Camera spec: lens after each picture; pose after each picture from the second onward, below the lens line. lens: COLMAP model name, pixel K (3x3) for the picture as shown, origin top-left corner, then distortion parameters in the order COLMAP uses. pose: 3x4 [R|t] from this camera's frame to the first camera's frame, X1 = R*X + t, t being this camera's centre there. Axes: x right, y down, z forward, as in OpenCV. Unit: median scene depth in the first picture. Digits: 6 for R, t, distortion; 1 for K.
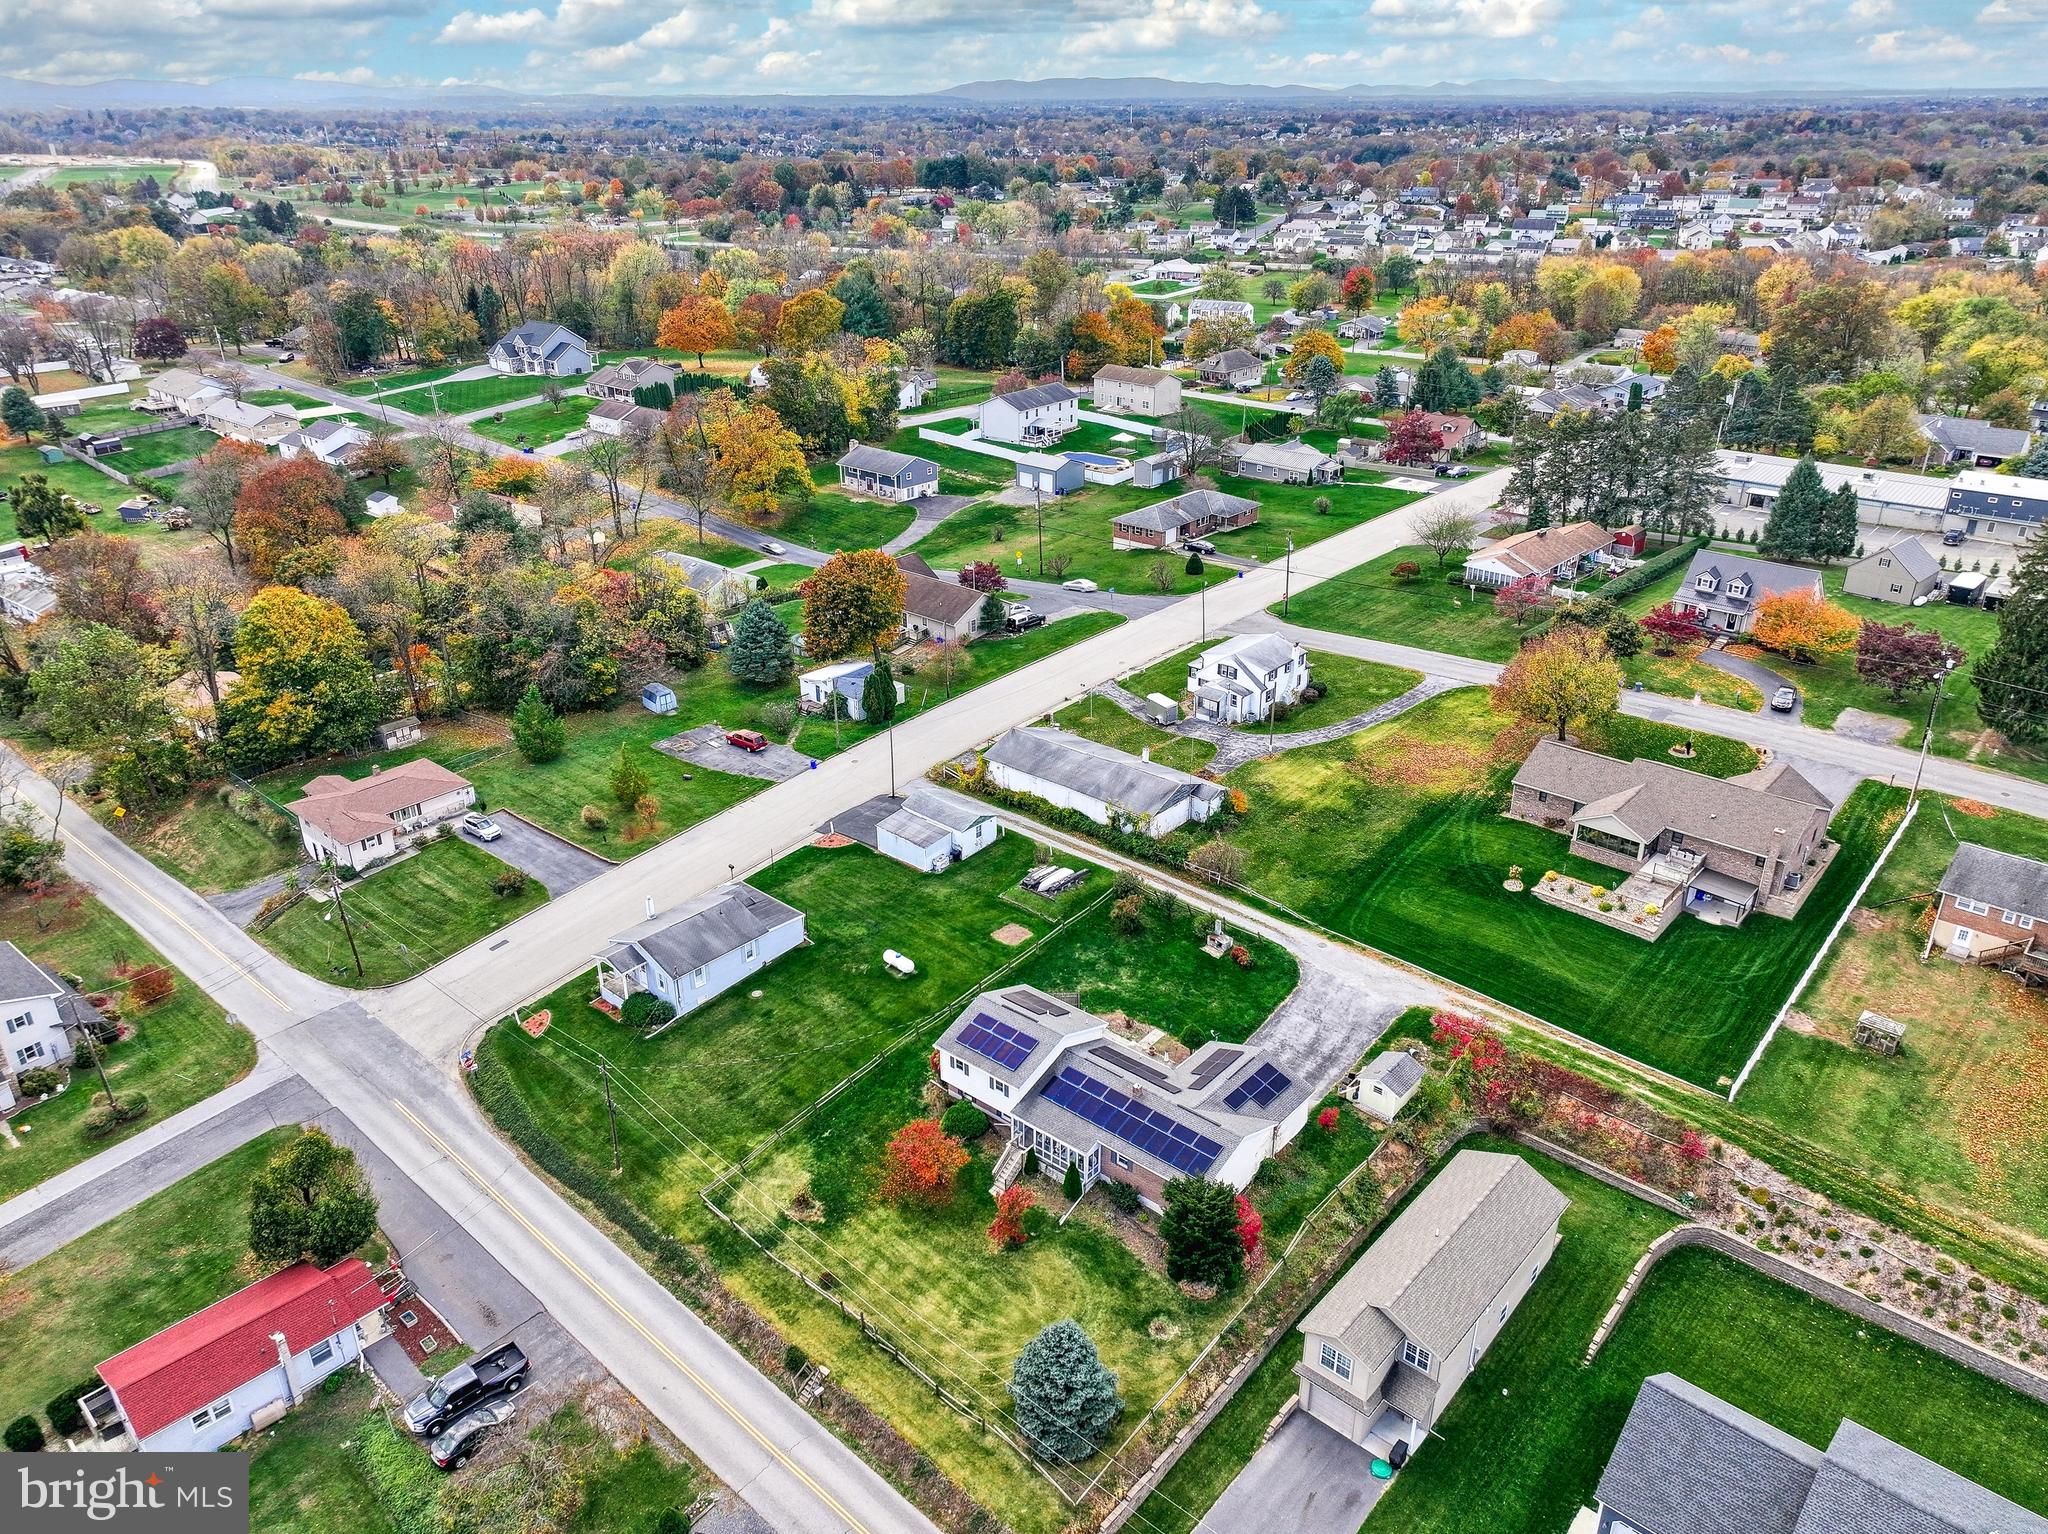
lens RADIAL K [[1440.6, 0, 1024.8], [0, 1440.6, 777.7], [0, 0, 1]] dist [0.004980, 0.011392]
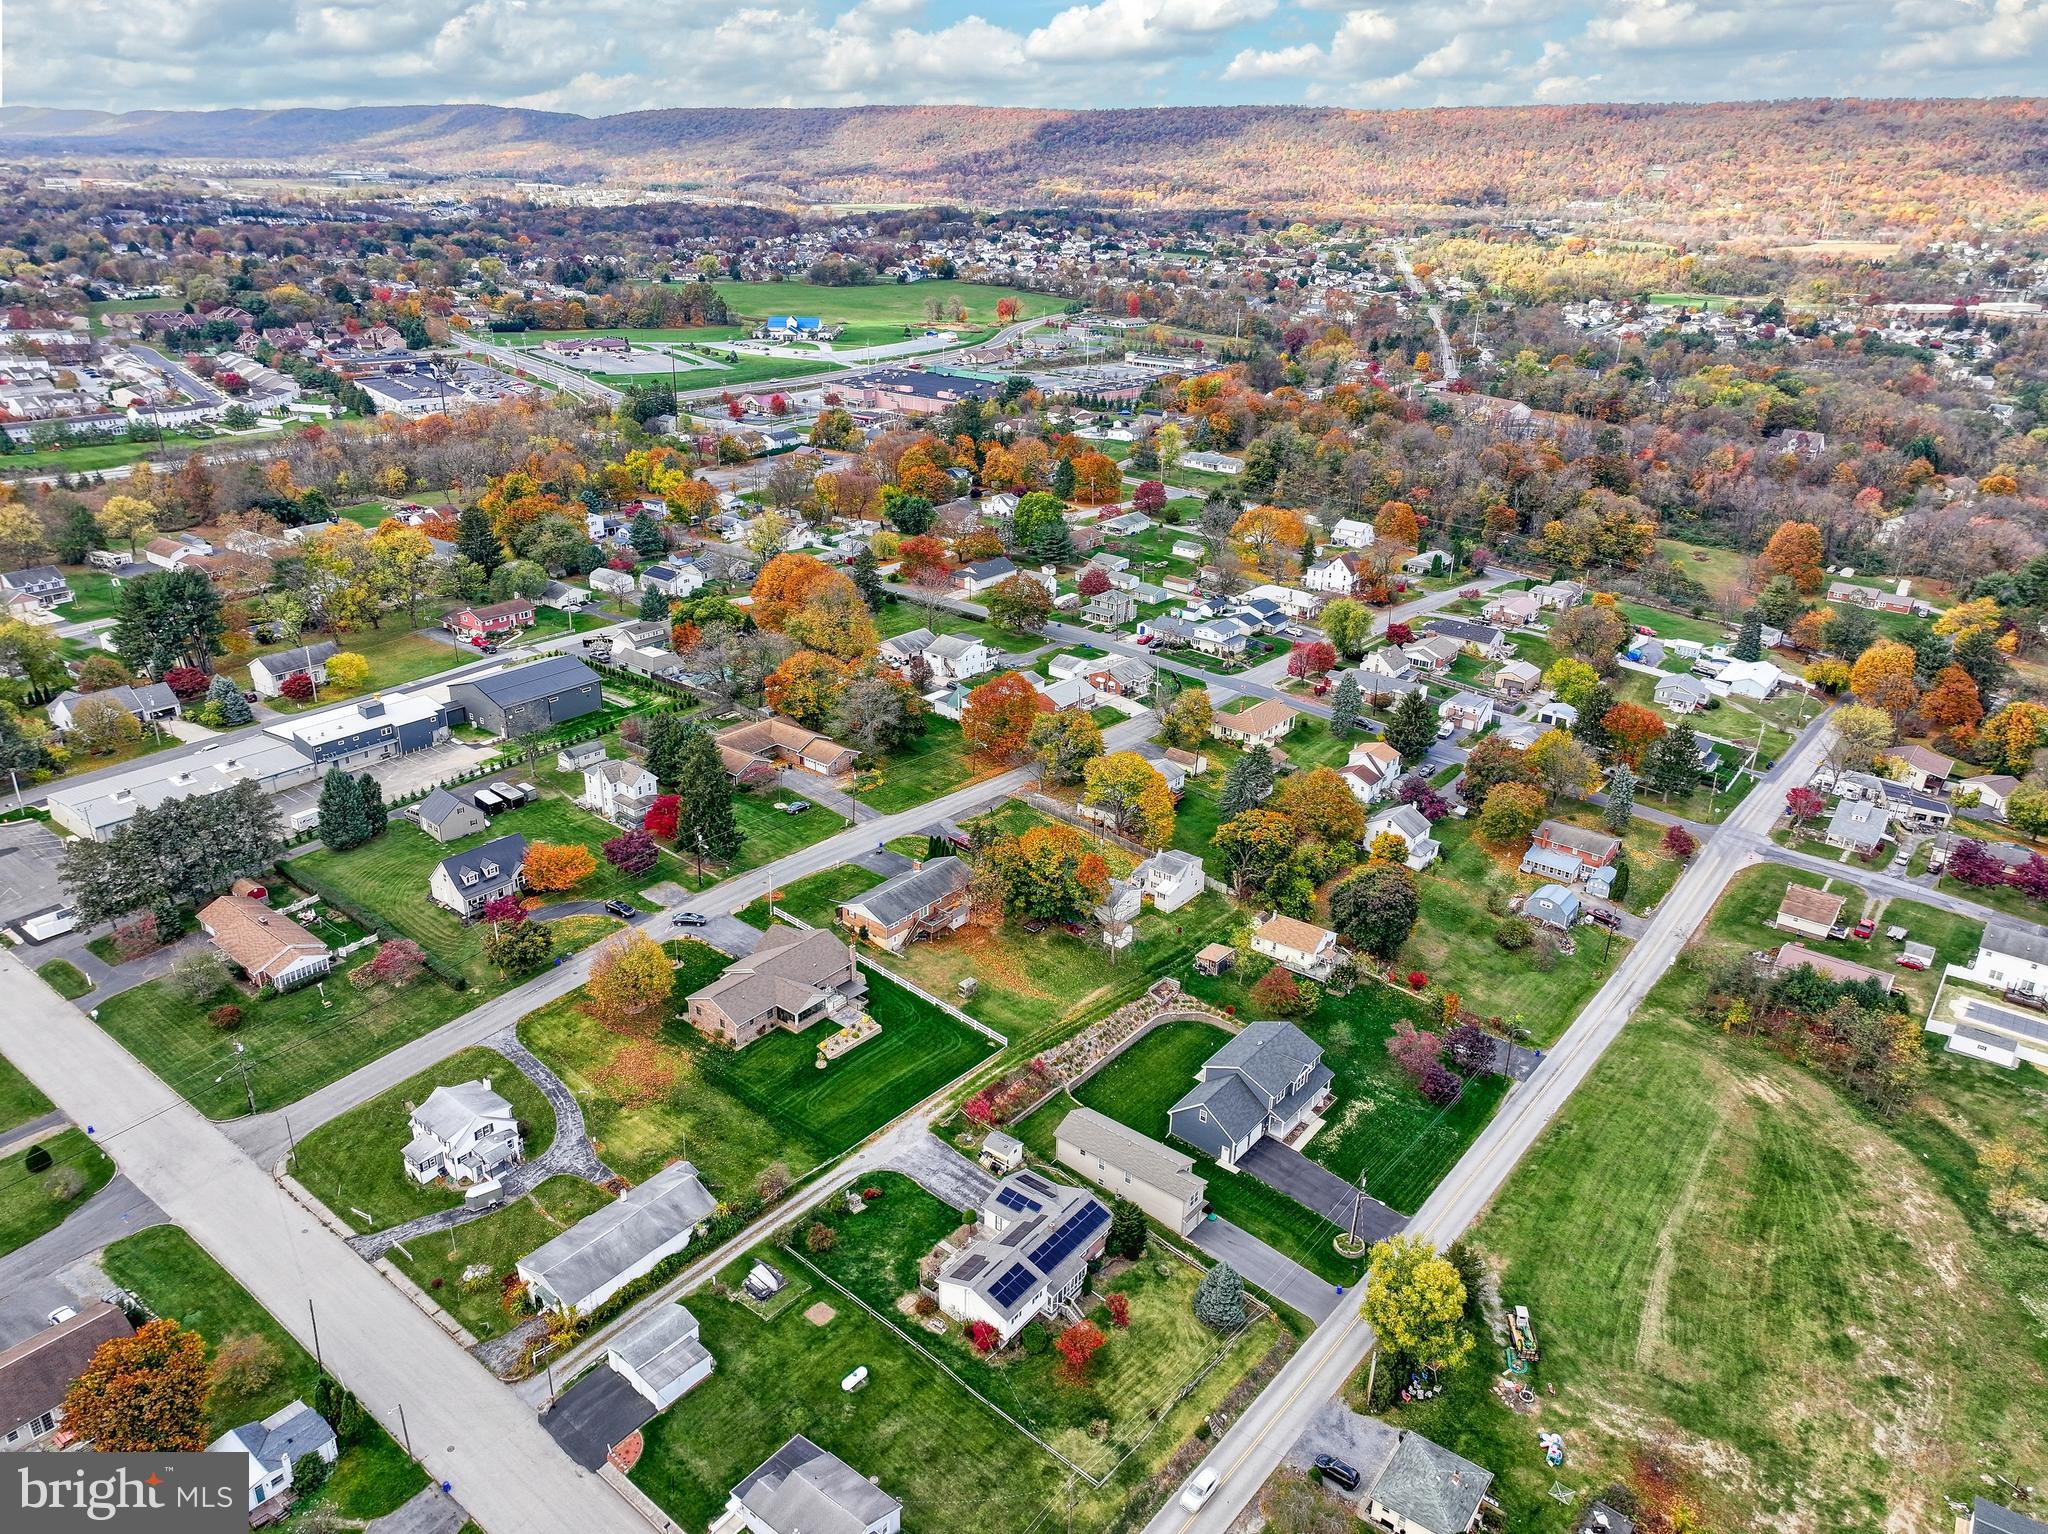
lens RADIAL K [[1440.6, 0, 1027.7], [0, 1440.6, 786.0], [0, 0, 1]] dist [0.004980, 0.011392]
pose [[-0.058869, -0.399602, 0.914797, -1.054771], [0.406584, 0.827336, 0.387562, -0.736820], [-0.911715, 0.394758, 0.113767, 0.514880]]
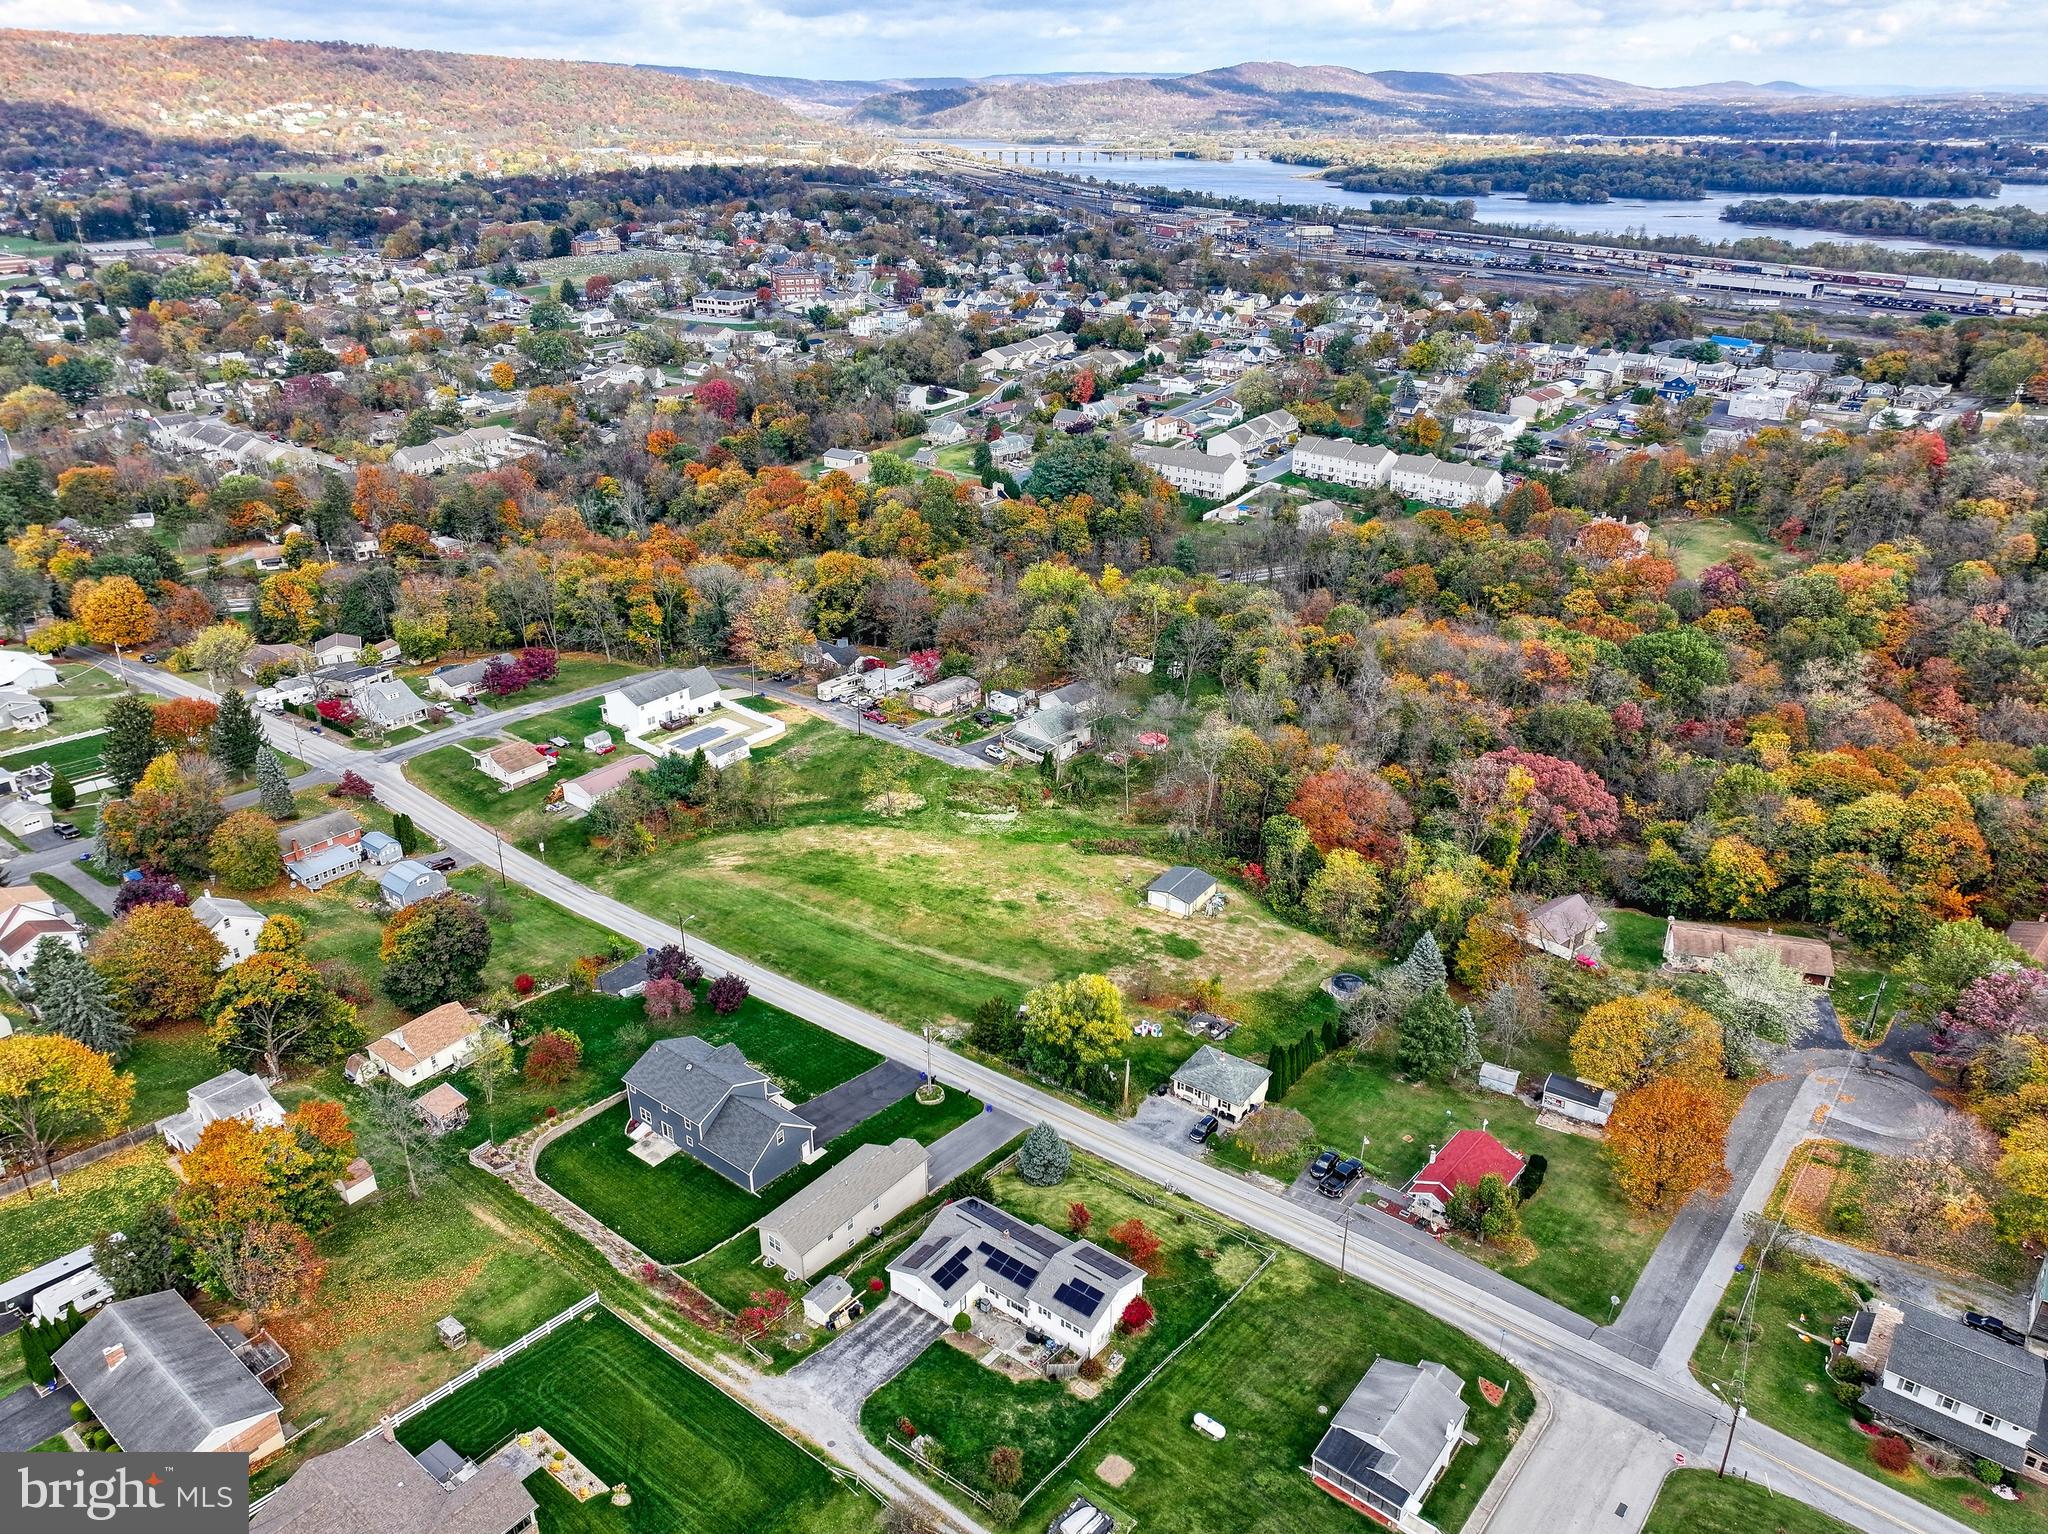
lens RADIAL K [[1440.6, 0, 1022.6], [0, 1440.6, 774.9], [0, 0, 1]] dist [0.004980, 0.011392]
pose [[-0.998598, 0.029748, -0.043780, 0.093621], [-0.014906, 0.635594, 0.771880, -1.076248], [0.050788, 0.771450, -0.634259, 1.325385]]
